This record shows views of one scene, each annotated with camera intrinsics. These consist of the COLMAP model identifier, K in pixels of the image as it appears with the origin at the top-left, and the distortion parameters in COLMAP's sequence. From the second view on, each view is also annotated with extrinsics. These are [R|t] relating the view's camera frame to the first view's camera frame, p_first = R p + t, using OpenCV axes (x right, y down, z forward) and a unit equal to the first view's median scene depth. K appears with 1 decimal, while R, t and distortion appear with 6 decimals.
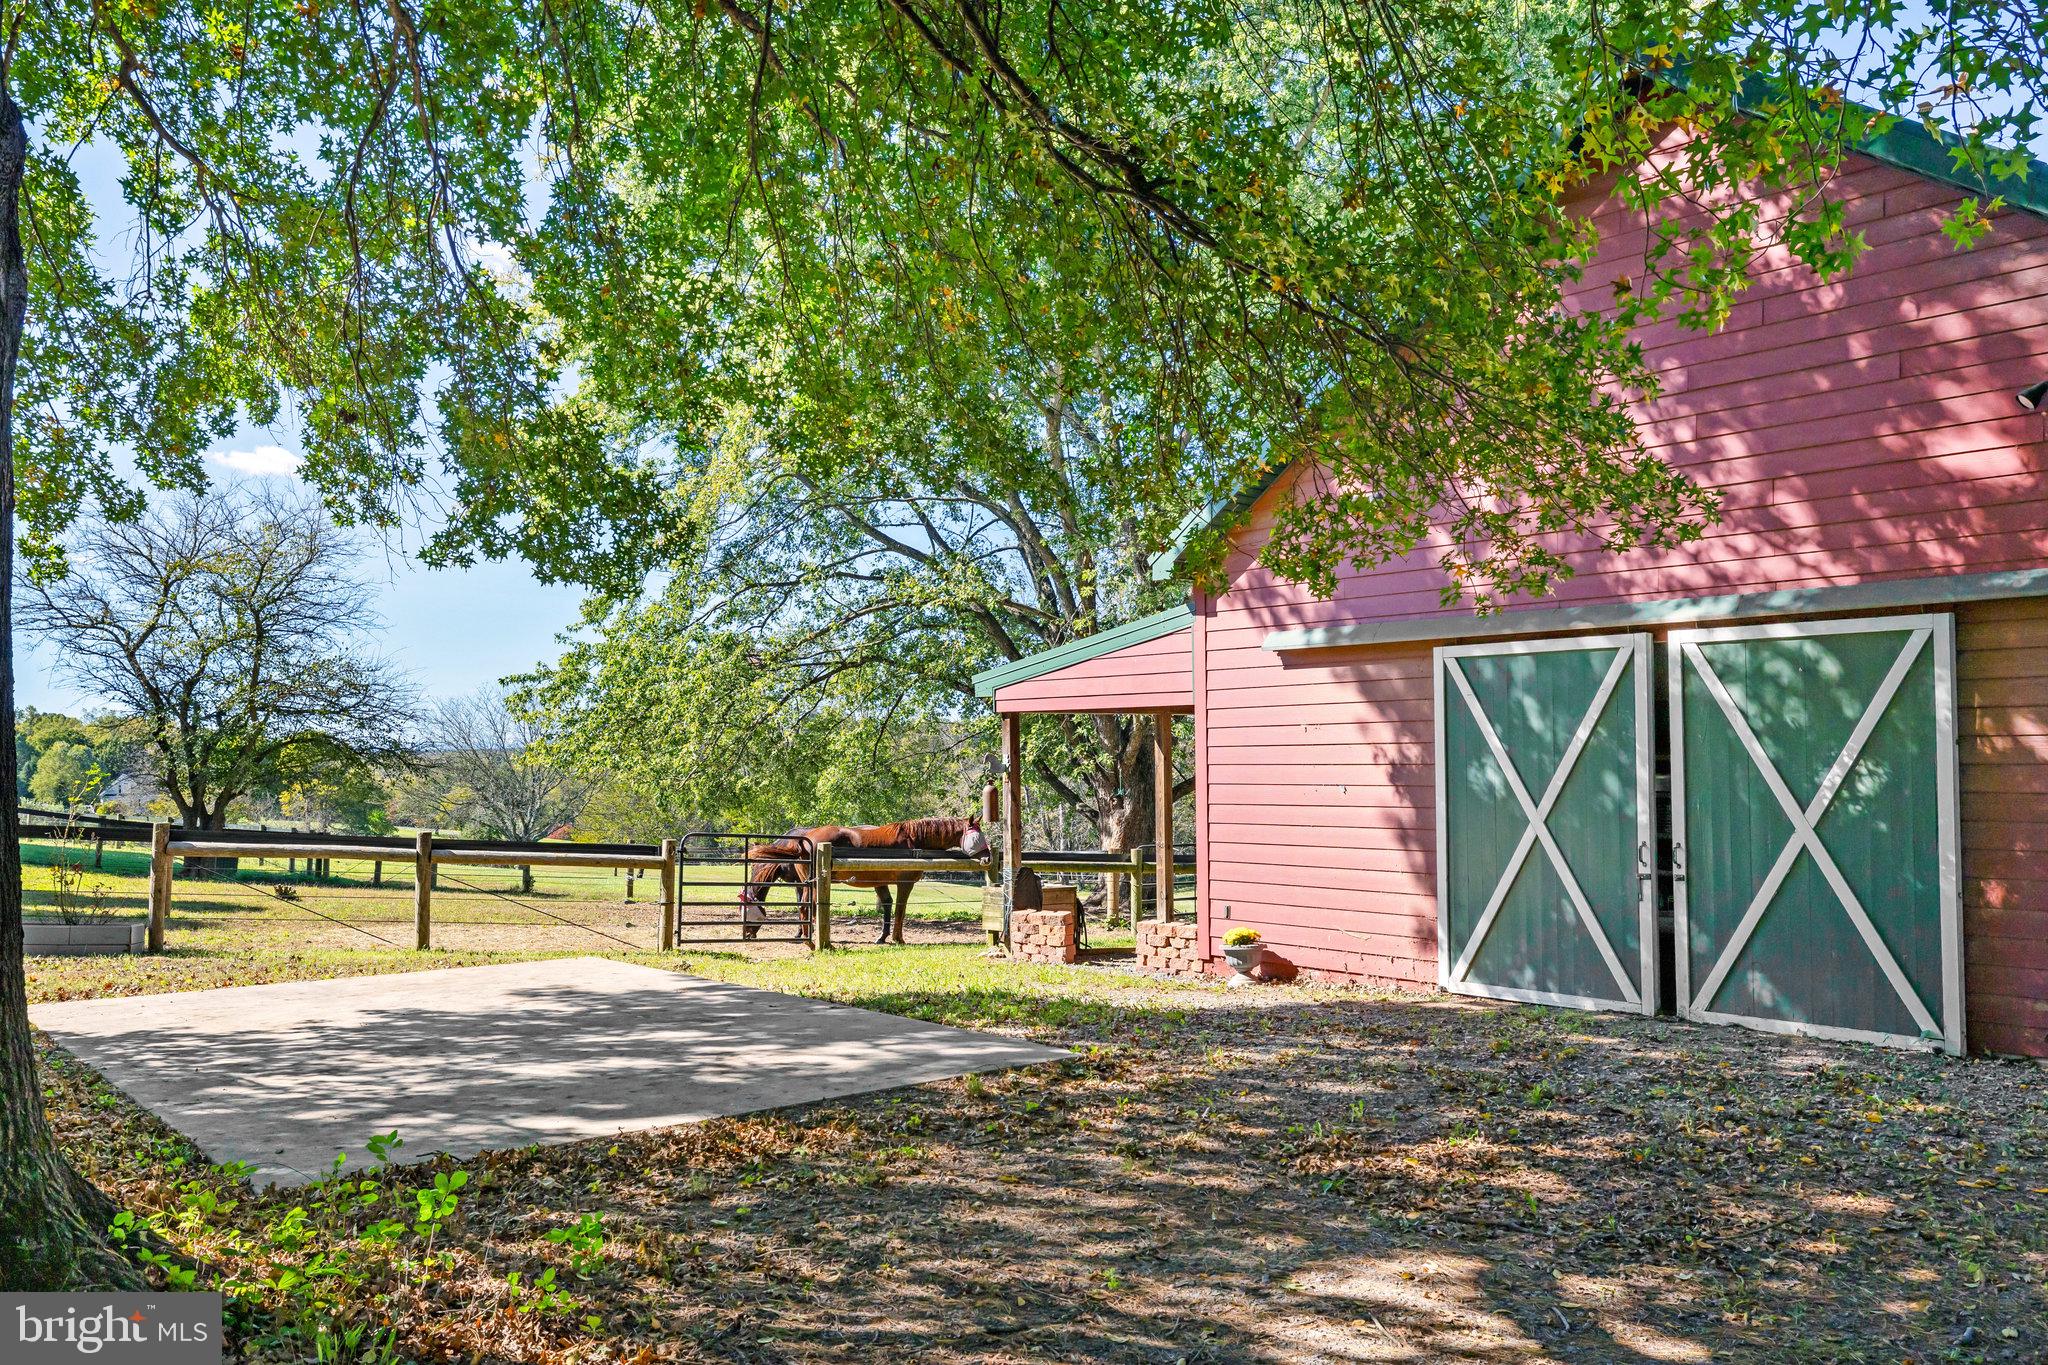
lens RADIAL K [[1584.3, 0, 1028.3], [0, 1584.3, 698.0], [0, 0, 1]] dist [-0.009442, 0.002106]
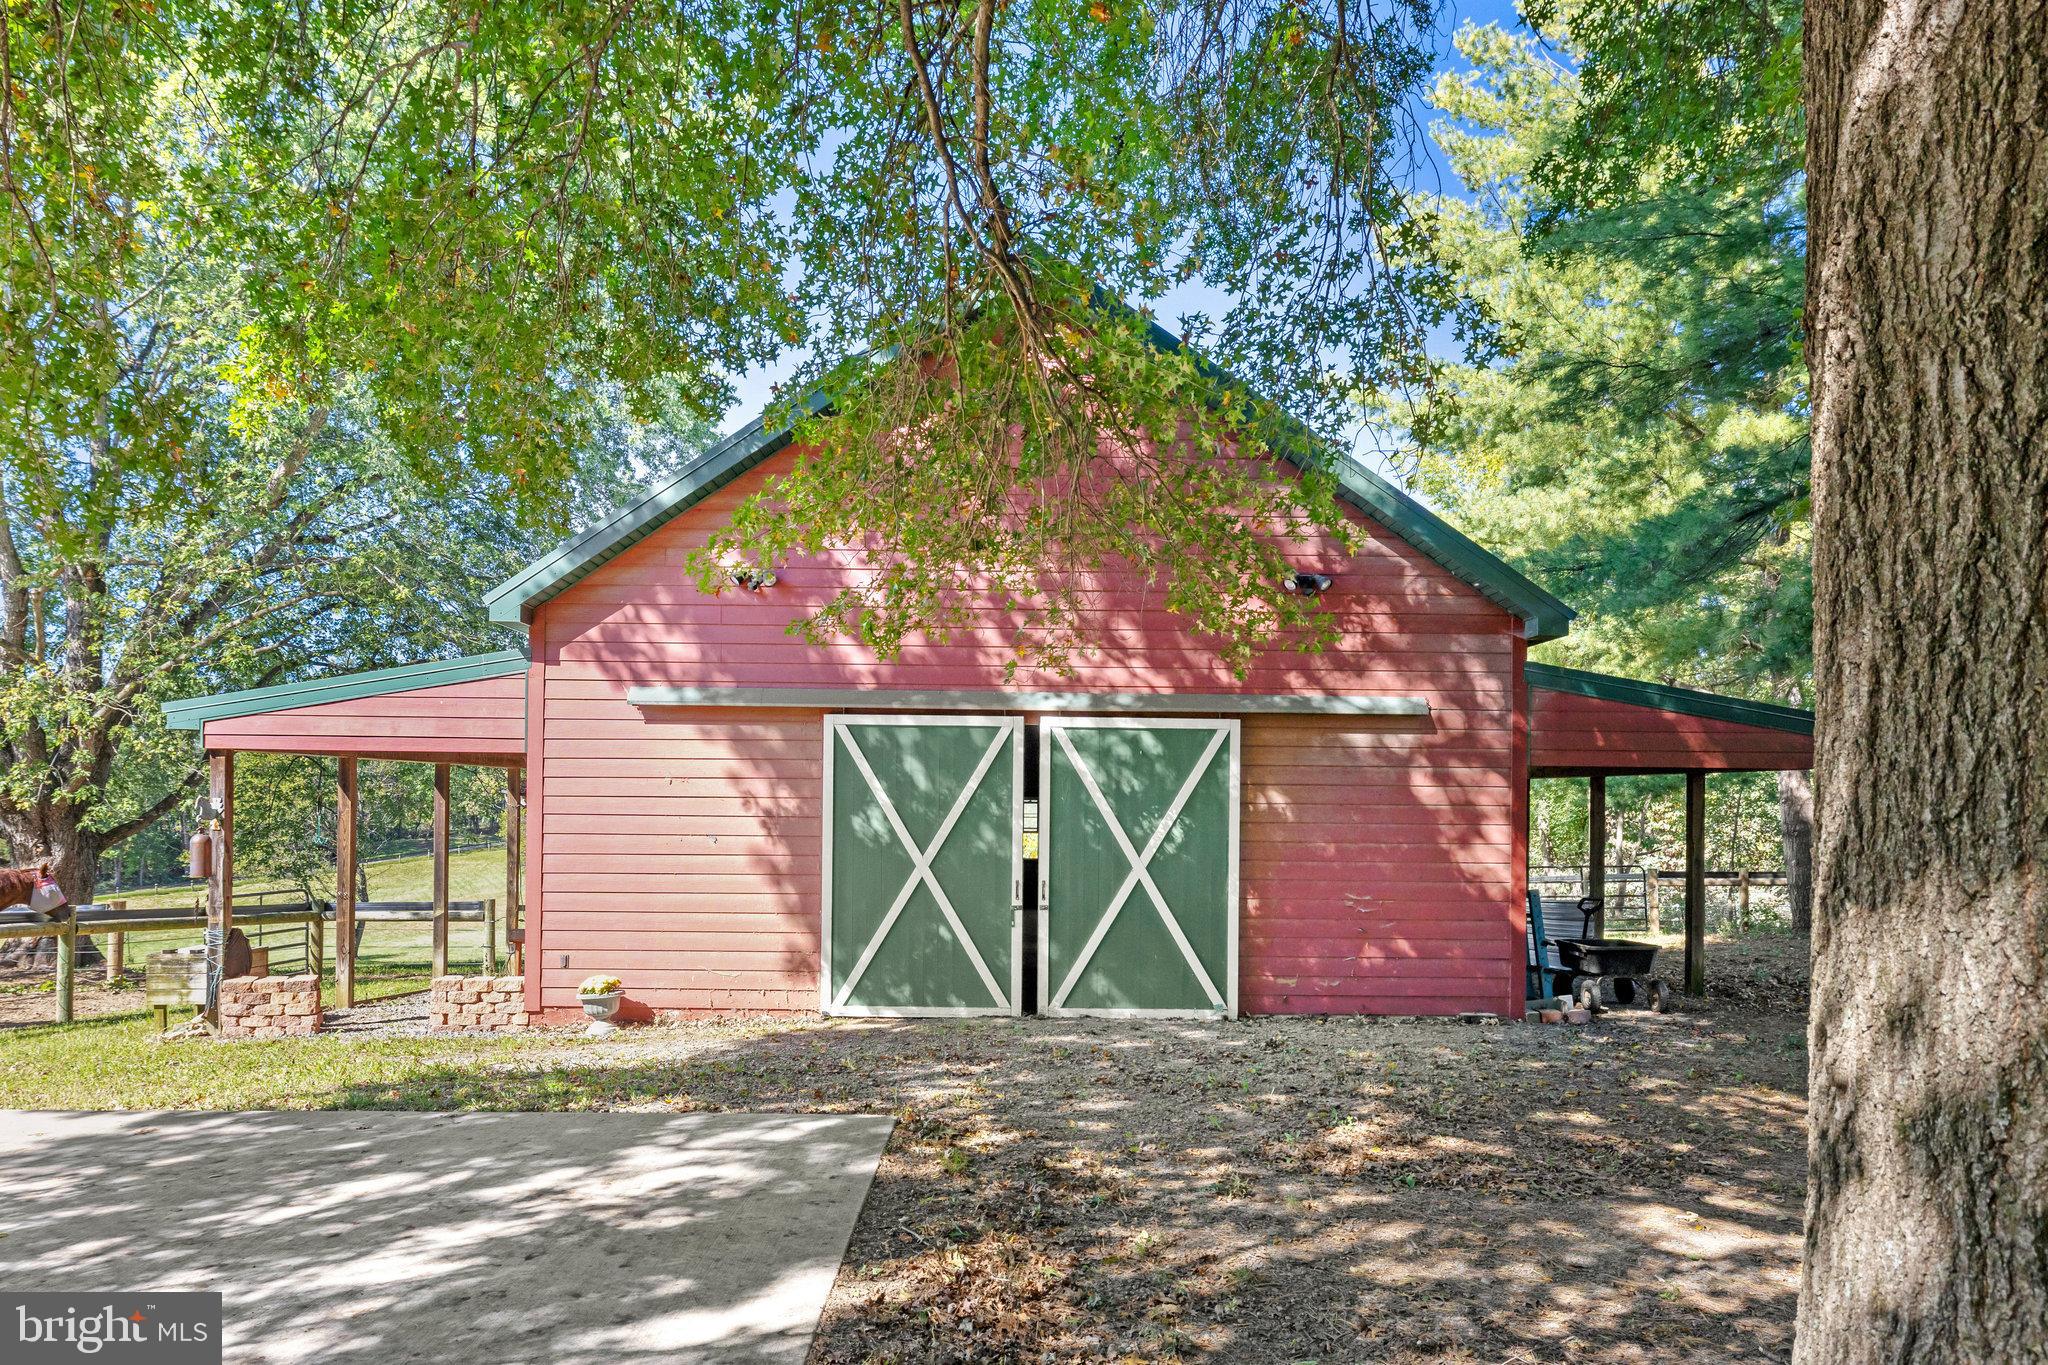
lens RADIAL K [[1302.2, 0, 1021.0], [0, 1302.2, 757.1], [0, 0, 1]] dist [-0.004924, 0.000602]
pose [[0.643770, 0.040960, 0.764122, -0.400646], [-0.043589, 0.998908, -0.016821, 0.009235], [-0.763977, -0.022478, 0.644852, 0.313294]]
